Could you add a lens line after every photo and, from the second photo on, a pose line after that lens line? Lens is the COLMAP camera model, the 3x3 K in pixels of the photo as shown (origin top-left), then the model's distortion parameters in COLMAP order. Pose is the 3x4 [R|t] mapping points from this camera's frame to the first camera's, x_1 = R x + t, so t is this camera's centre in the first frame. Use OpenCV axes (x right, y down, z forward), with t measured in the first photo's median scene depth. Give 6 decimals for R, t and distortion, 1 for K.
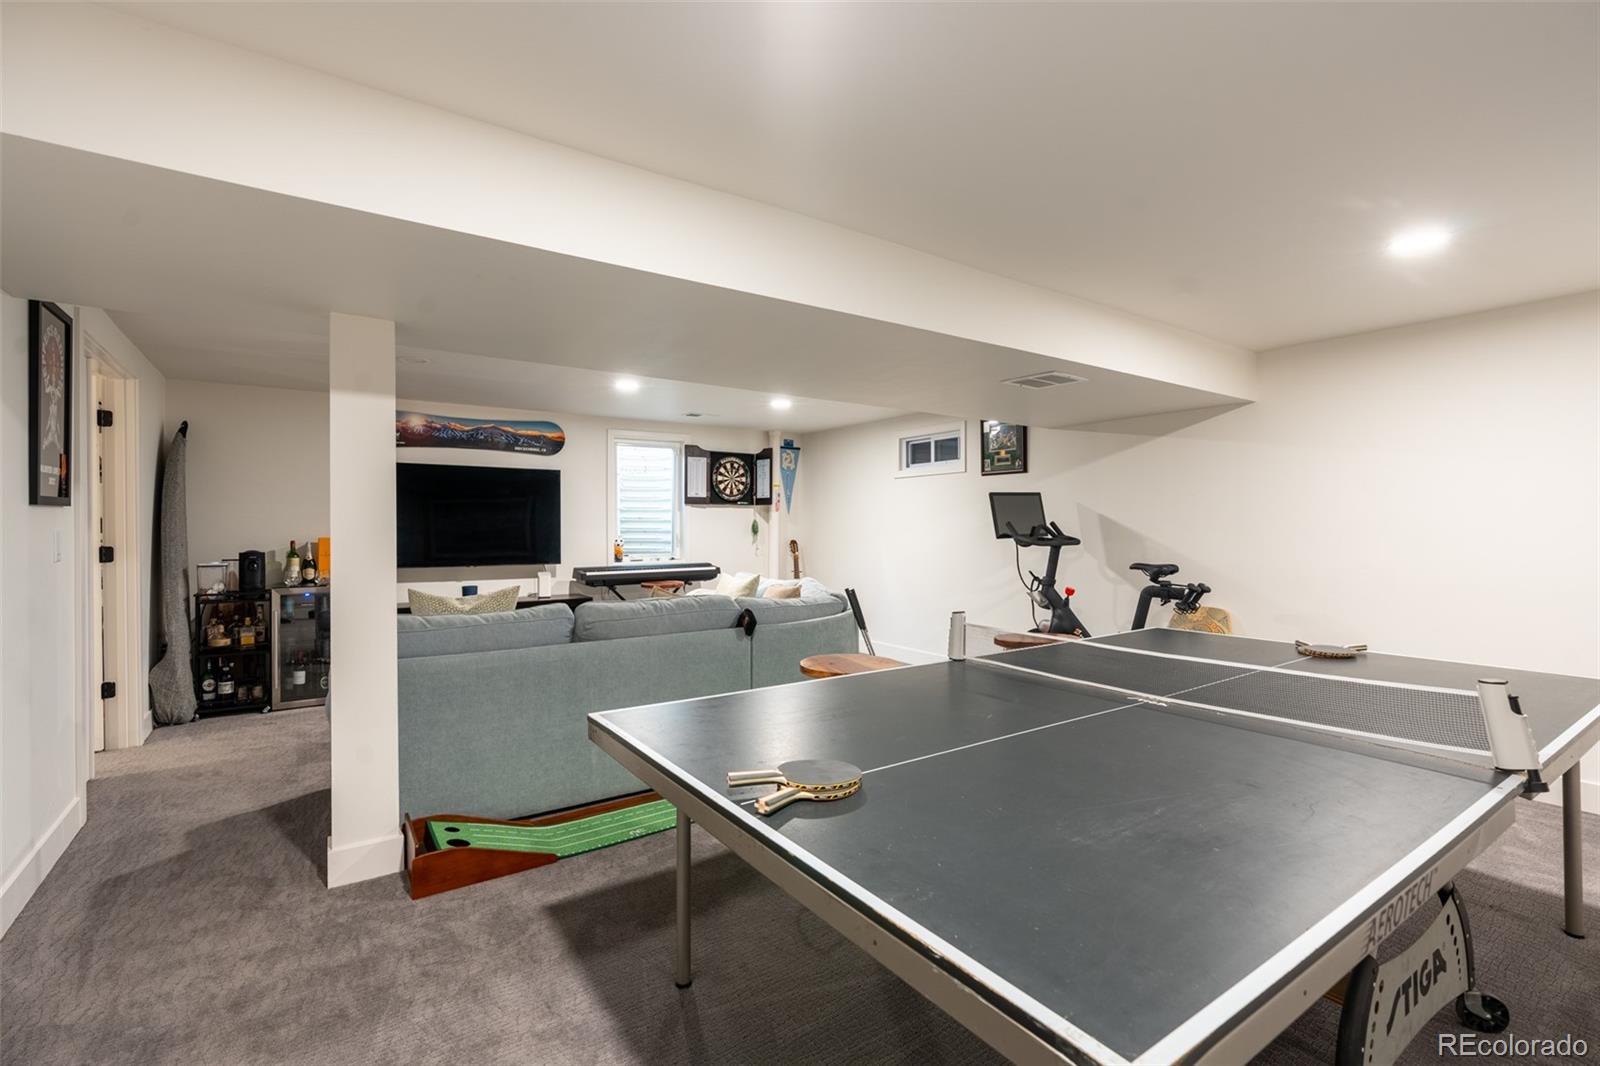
lens RADIAL K [[723.9, 0, 799.0], [0, 723.9, 529.8], [0, 0, 1]] dist [-0.005349, -0.000384]
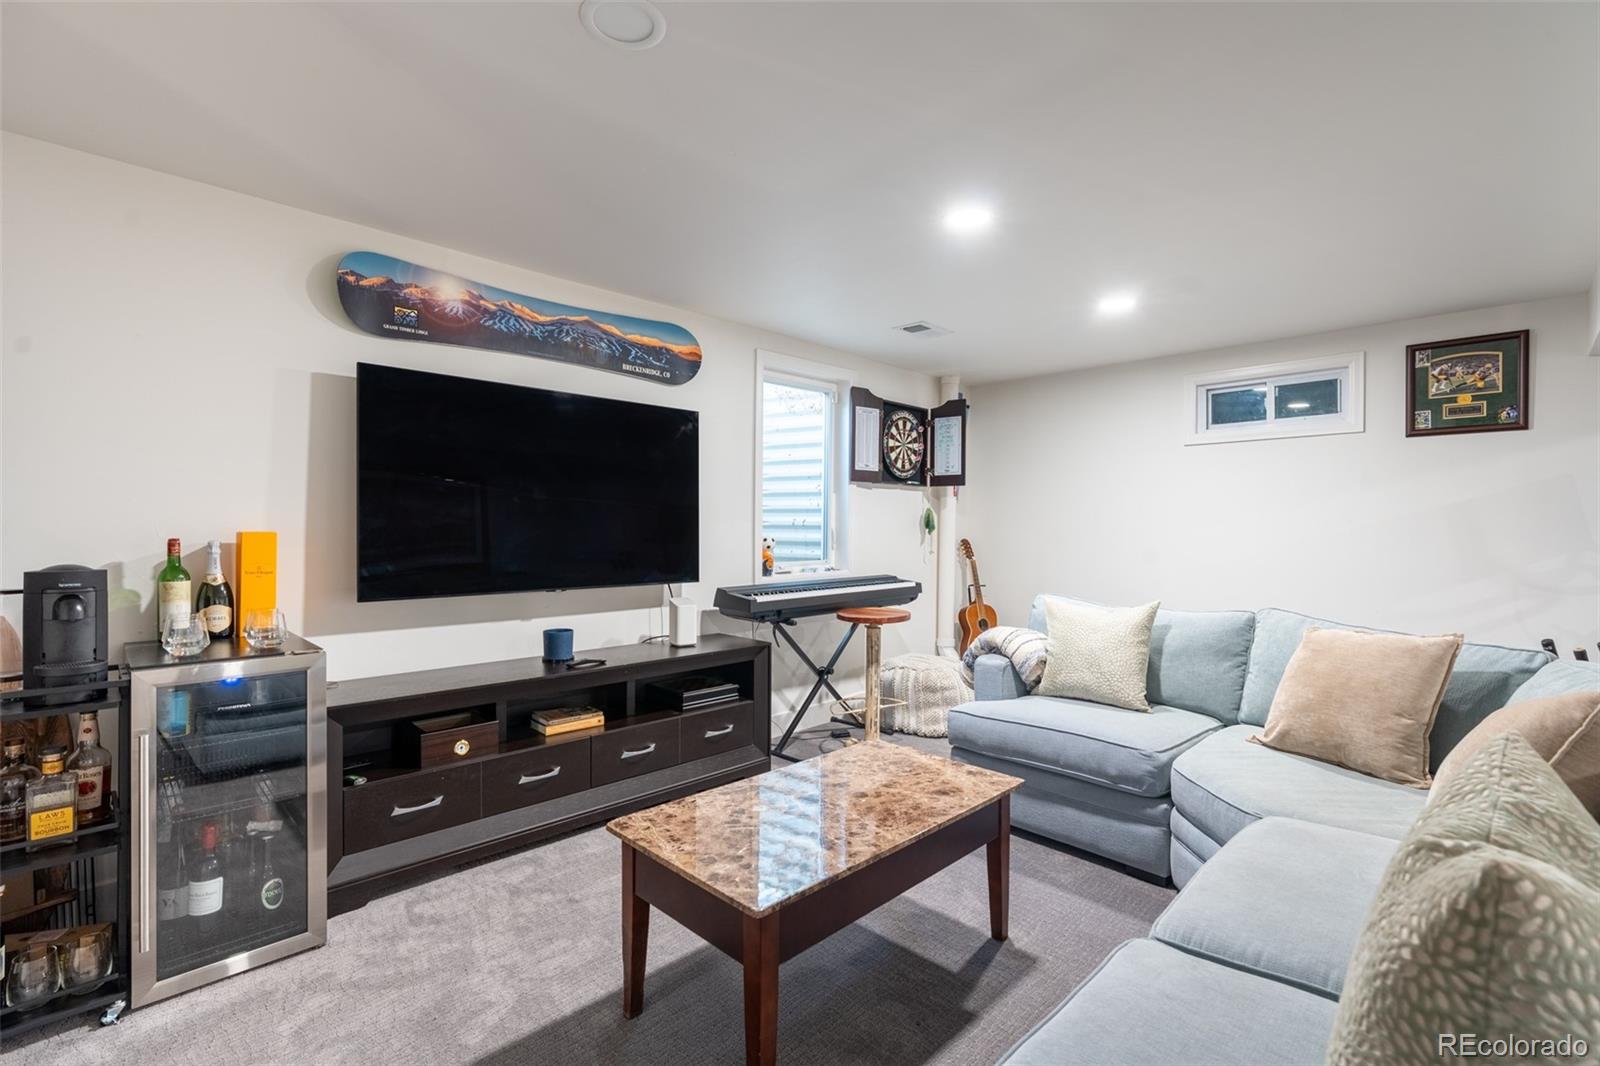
lens RADIAL K [[723.9, 0, 802.0], [0, 723.9, 530.5], [0, 0, 1]] dist [-0.005349, -0.000384]
pose [[0.983430, 0.002518, 0.181273, -0.336030], [-0.002451, 0.999997, -0.000593, 0.007771], [-0.181274, 0.000138, 0.983433, 0.422412]]
